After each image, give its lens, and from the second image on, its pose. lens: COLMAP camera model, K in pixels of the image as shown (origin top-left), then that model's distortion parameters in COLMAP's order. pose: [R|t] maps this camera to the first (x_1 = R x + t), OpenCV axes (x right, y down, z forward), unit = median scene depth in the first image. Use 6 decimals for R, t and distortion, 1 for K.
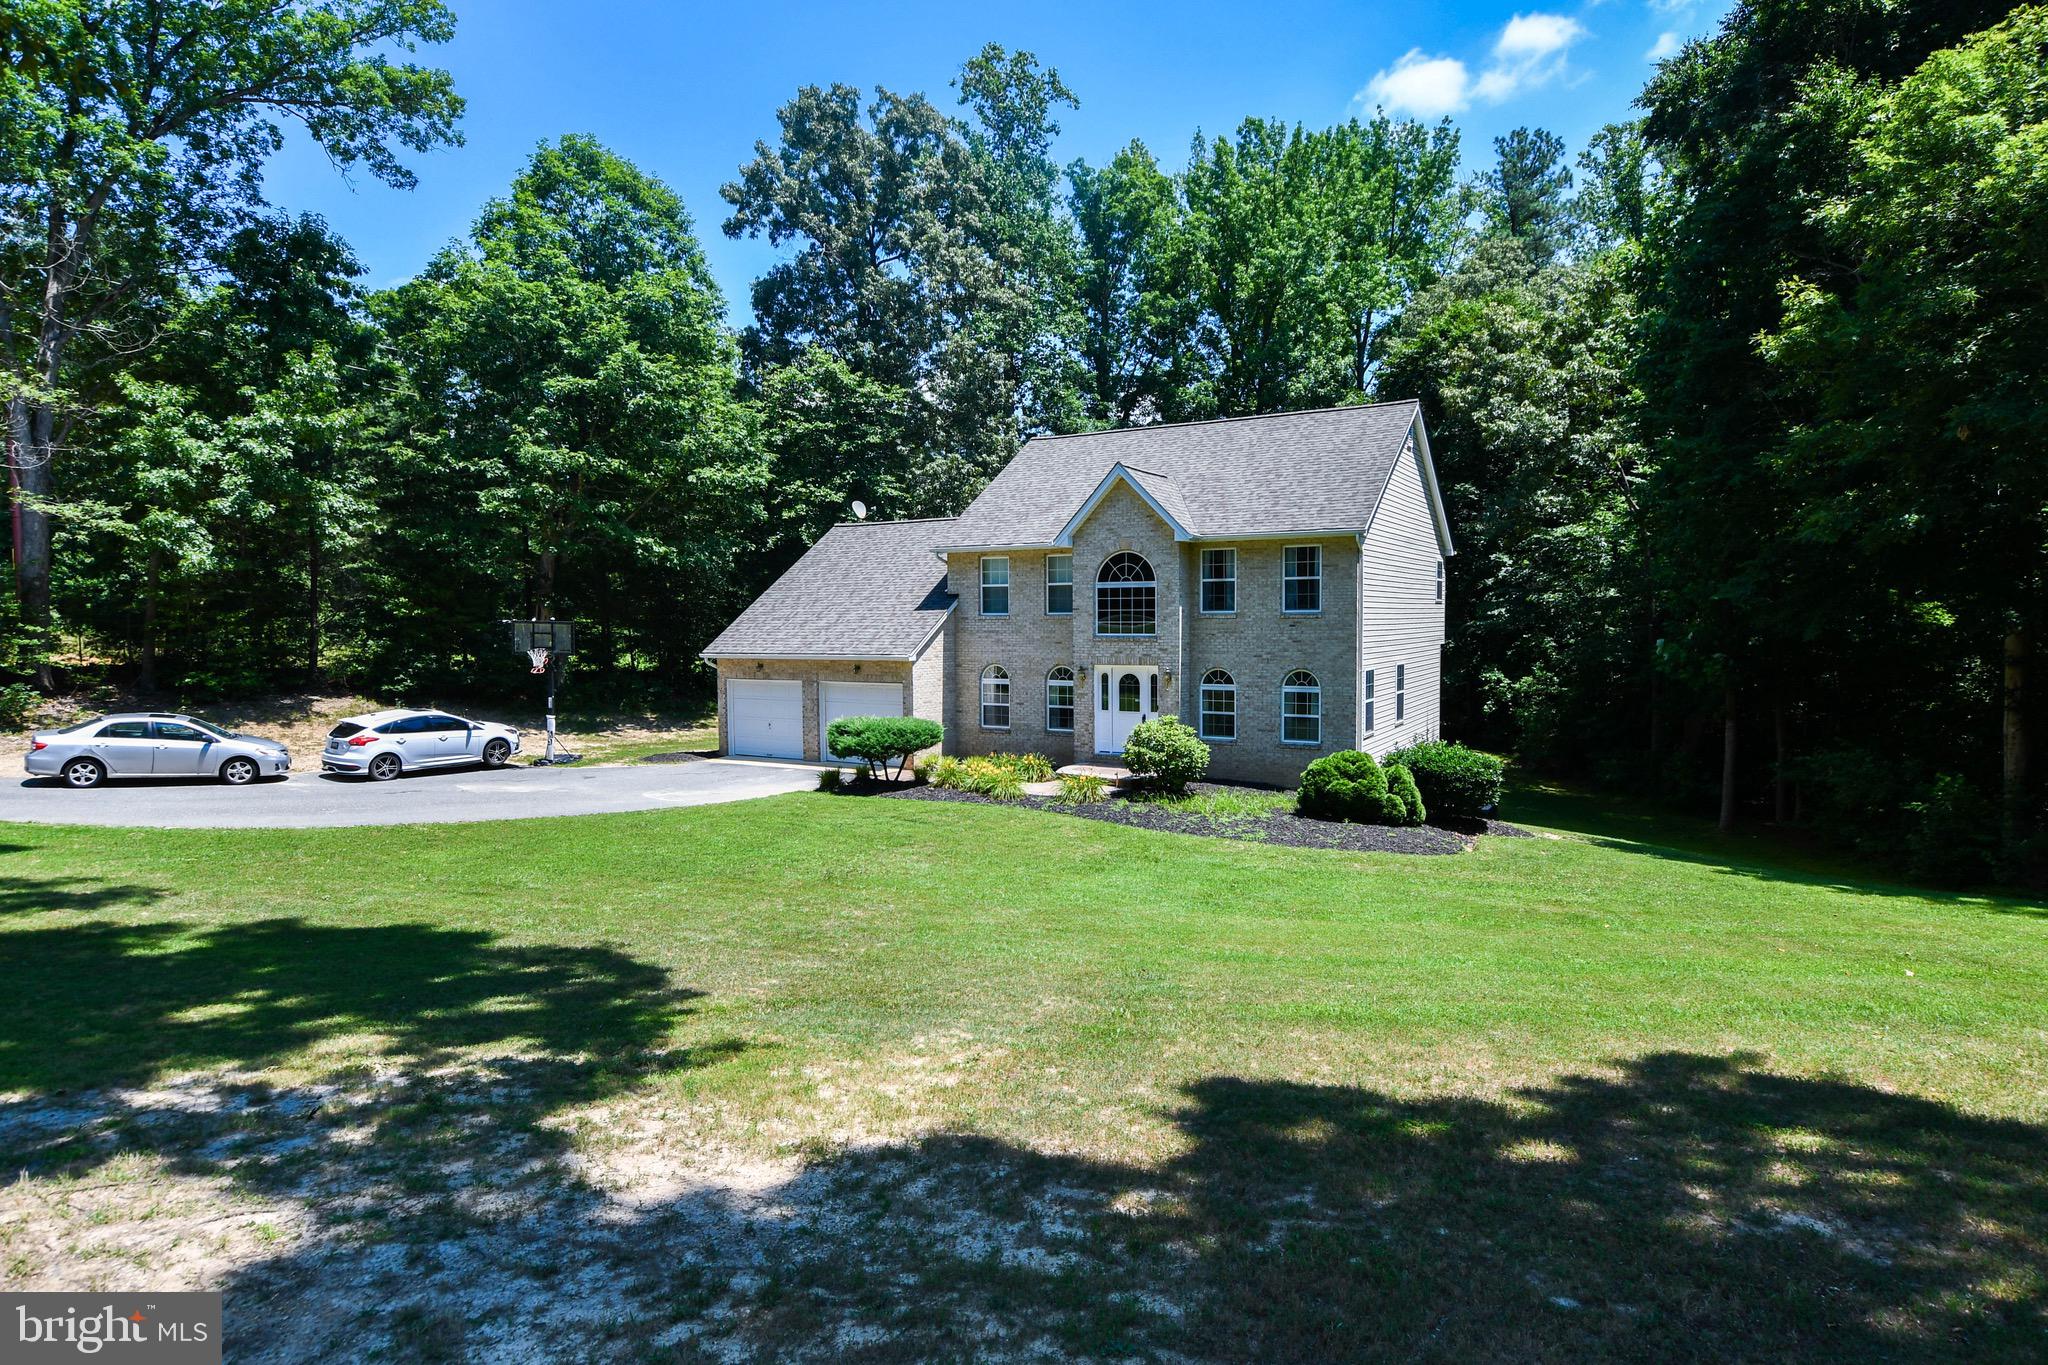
lens RADIAL K [[1131.0, 0, 1015.9], [0, 1131.0, 660.9], [0, 0, 1]] dist [0.009729, 0.005062]
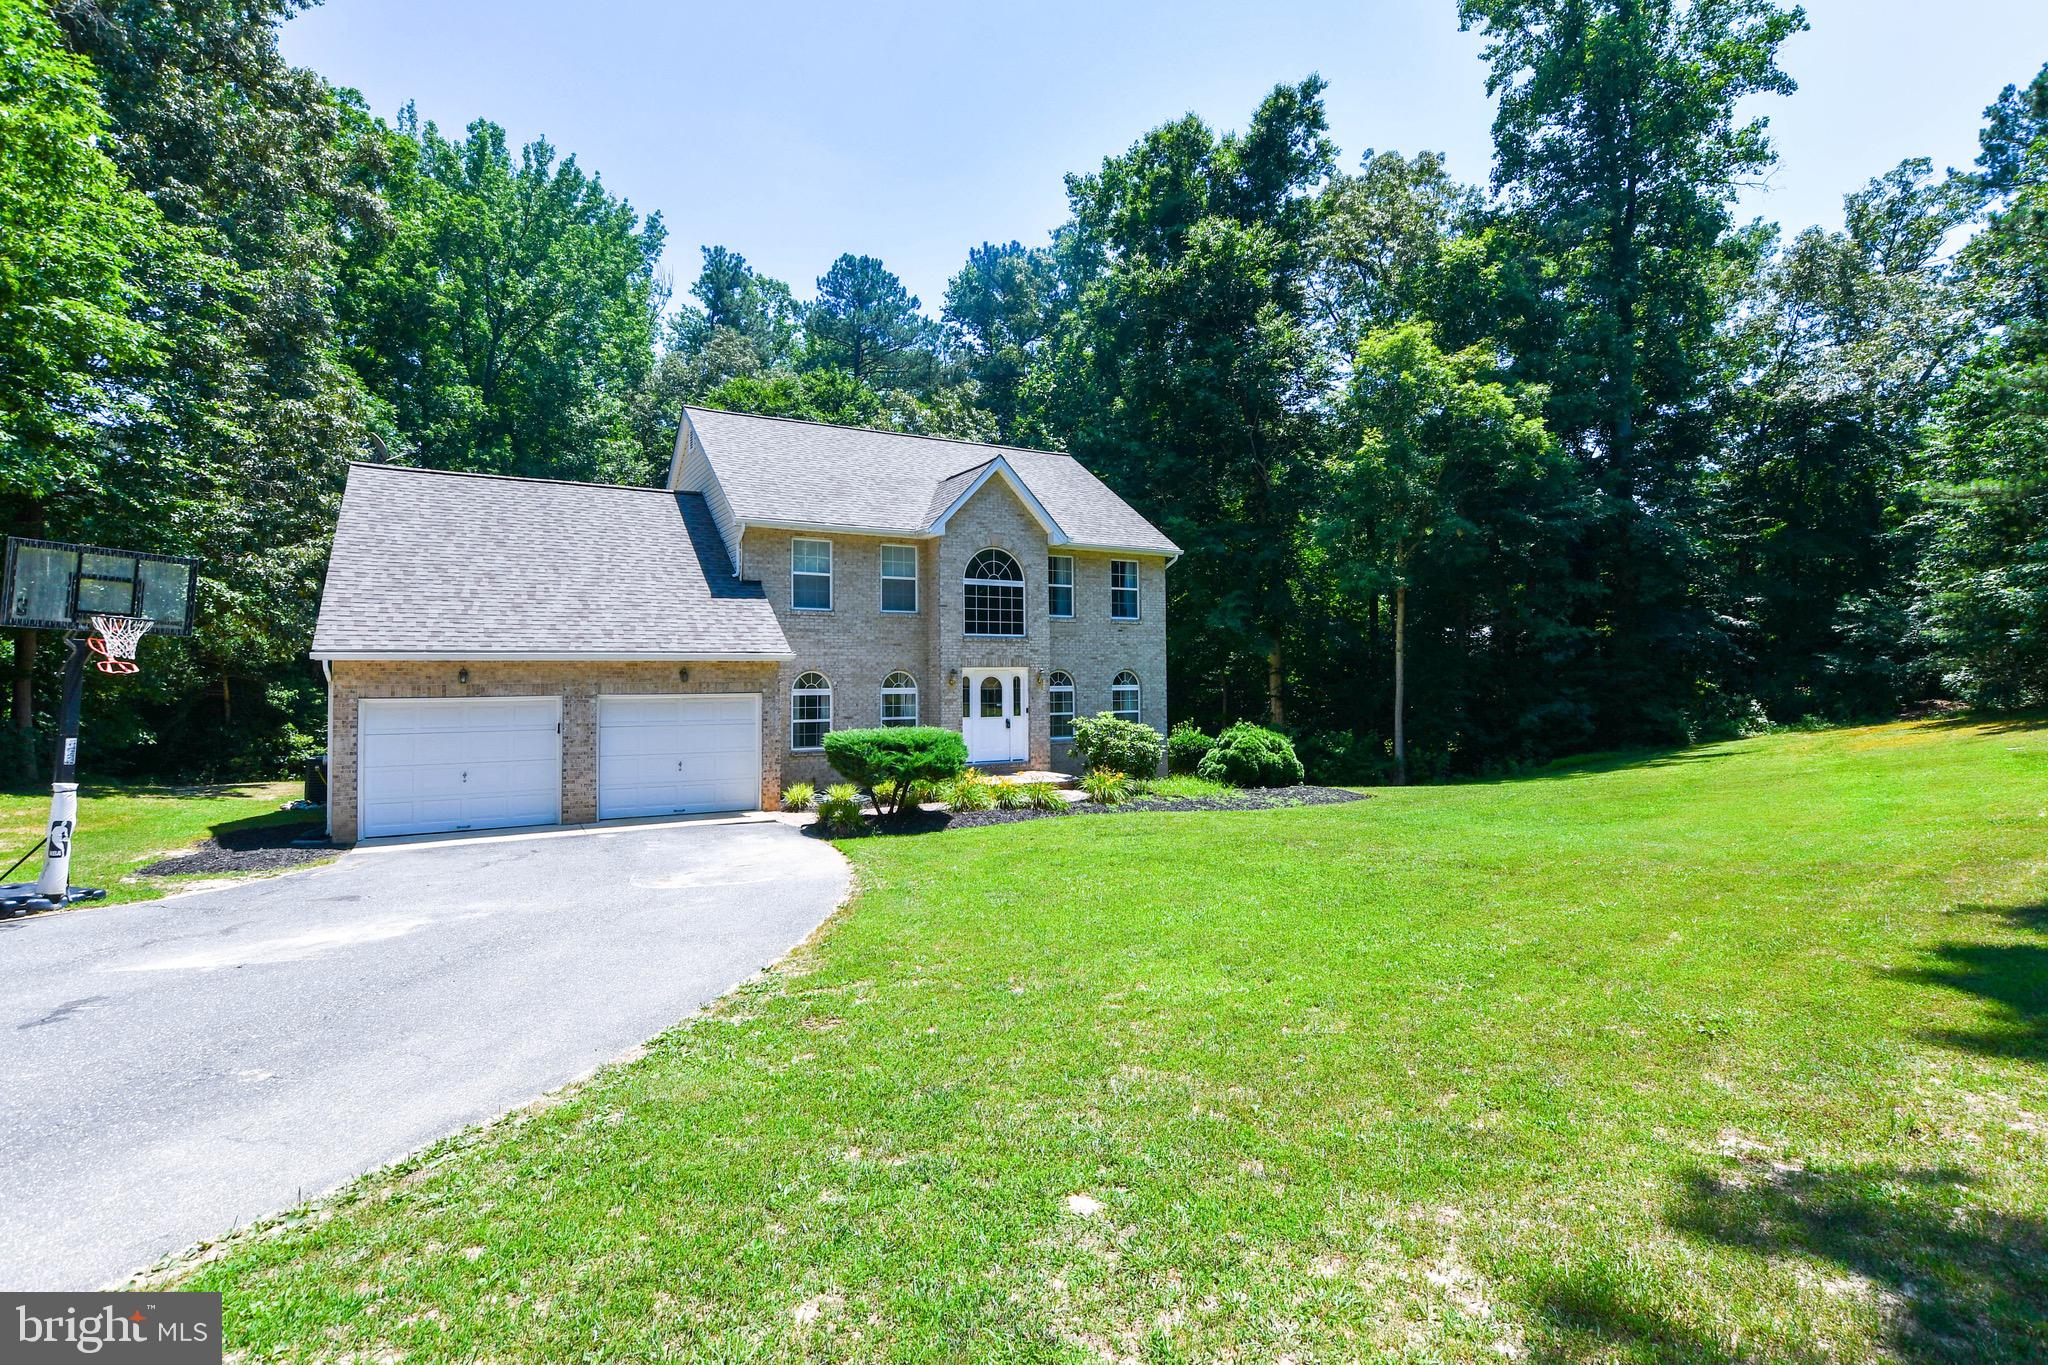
lens RADIAL K [[990.4, 0, 1031.3], [0, 990.4, 655.1], [0, 0, 1]] dist [-0.002635, -0.000139]
pose [[0.484306, 0.029439, 0.874403, -0.600994], [0.041971, 0.997501, -0.056830, 0.040965], [-0.873891, 0.064223, 0.481861, 0.563648]]
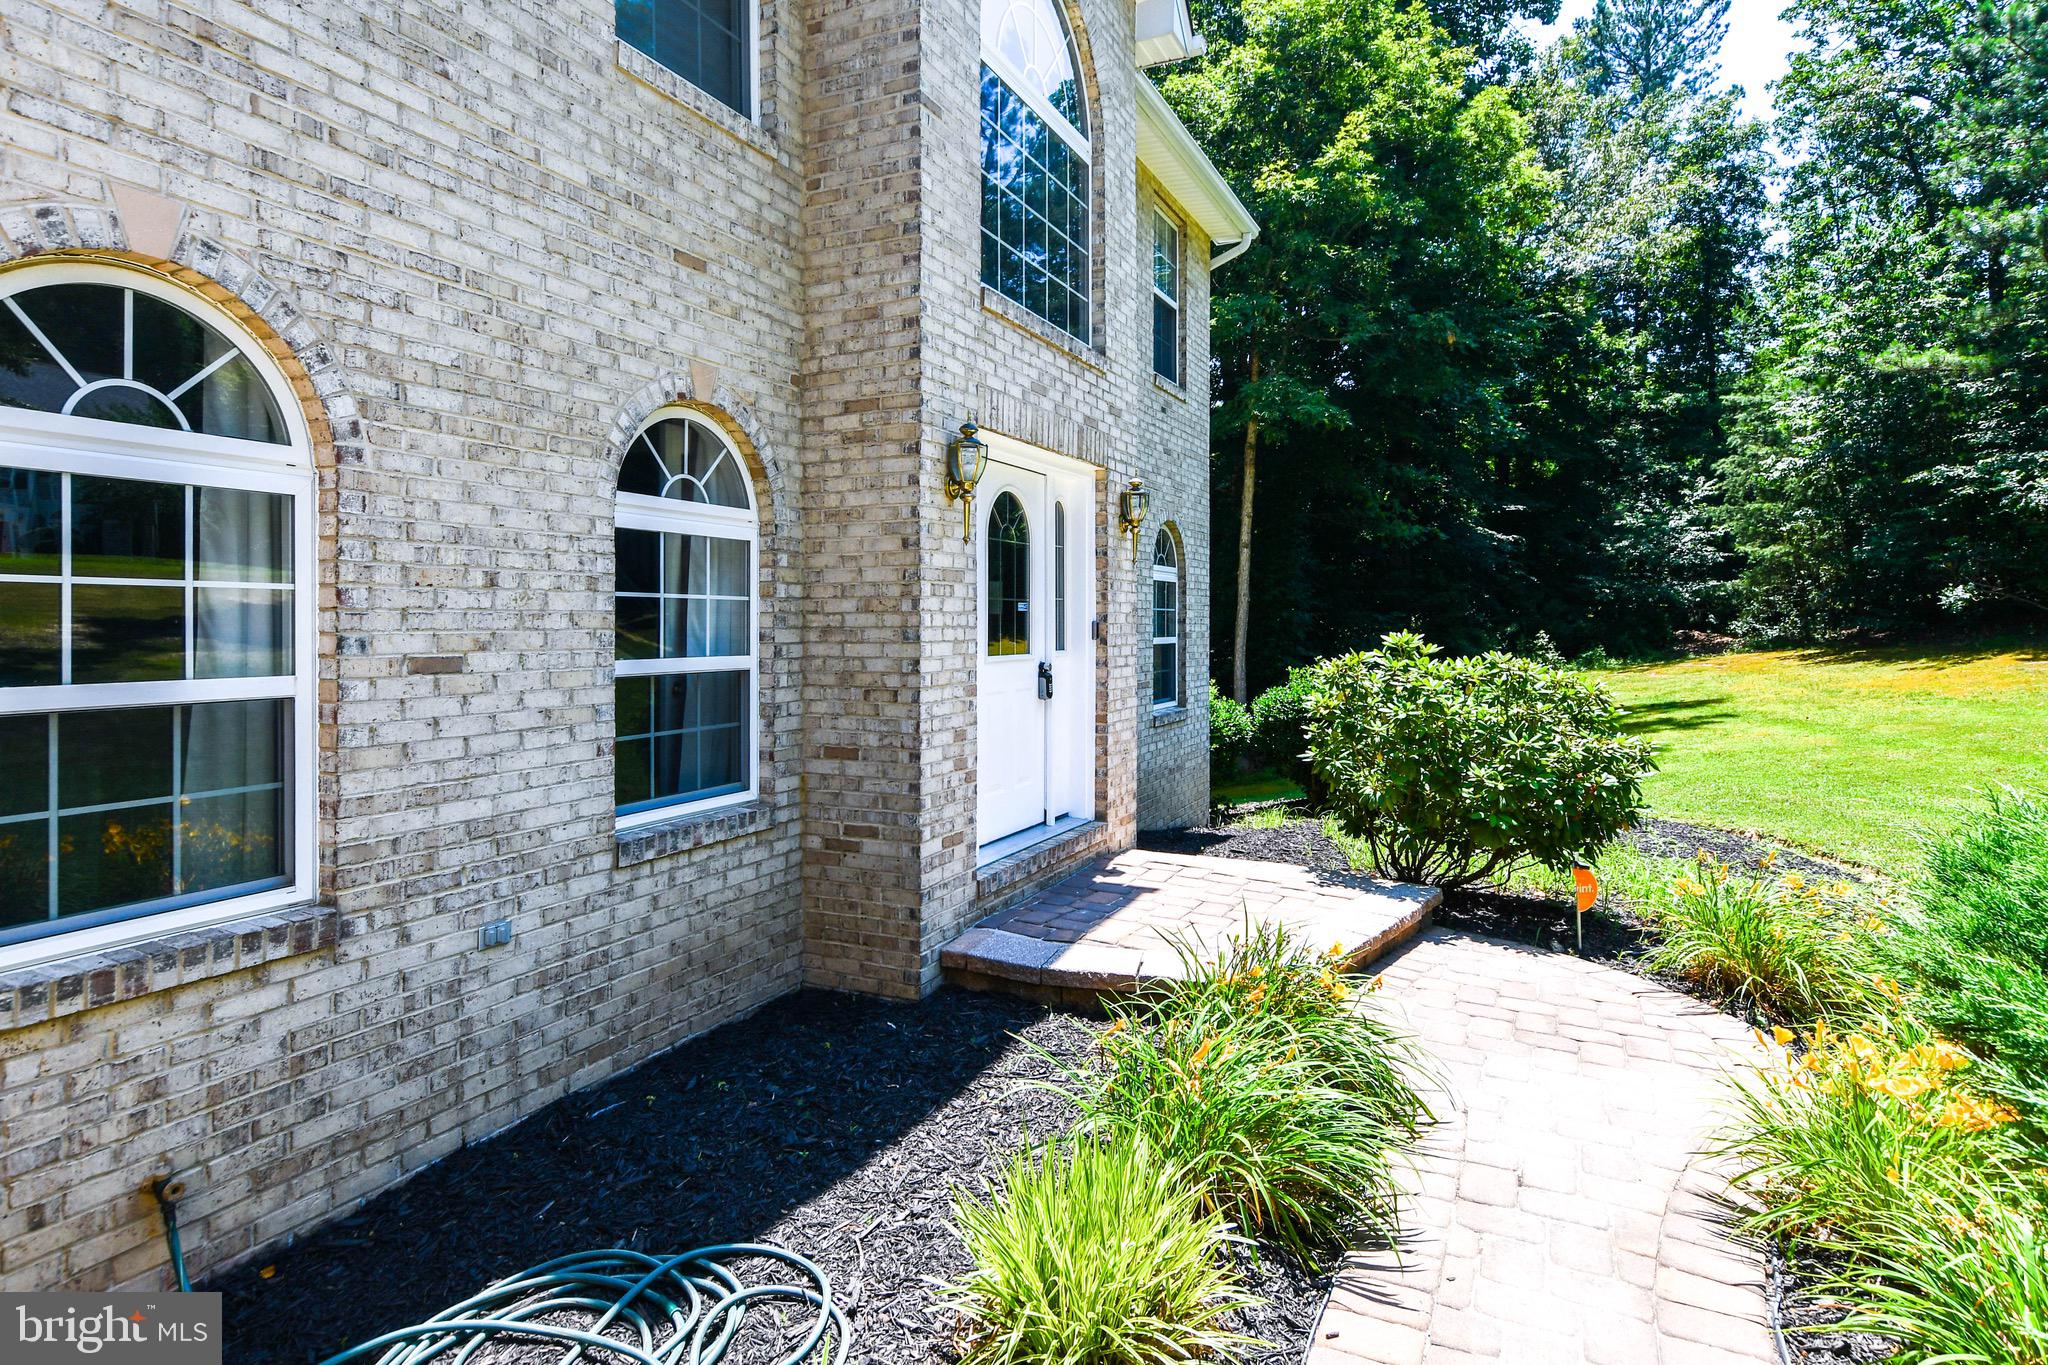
lens RADIAL K [[1131.0, 0, 1019.4], [0, 1131.0, 630.7], [0, 0, 1]] dist [0.009729, 0.005062]
pose [[-0.083817, 0.004668, 0.996470, -0.128592], [0.048986, 0.998799, -0.000558, 0.039255], [-0.995276, 0.048766, -0.083945, 1.006800]]
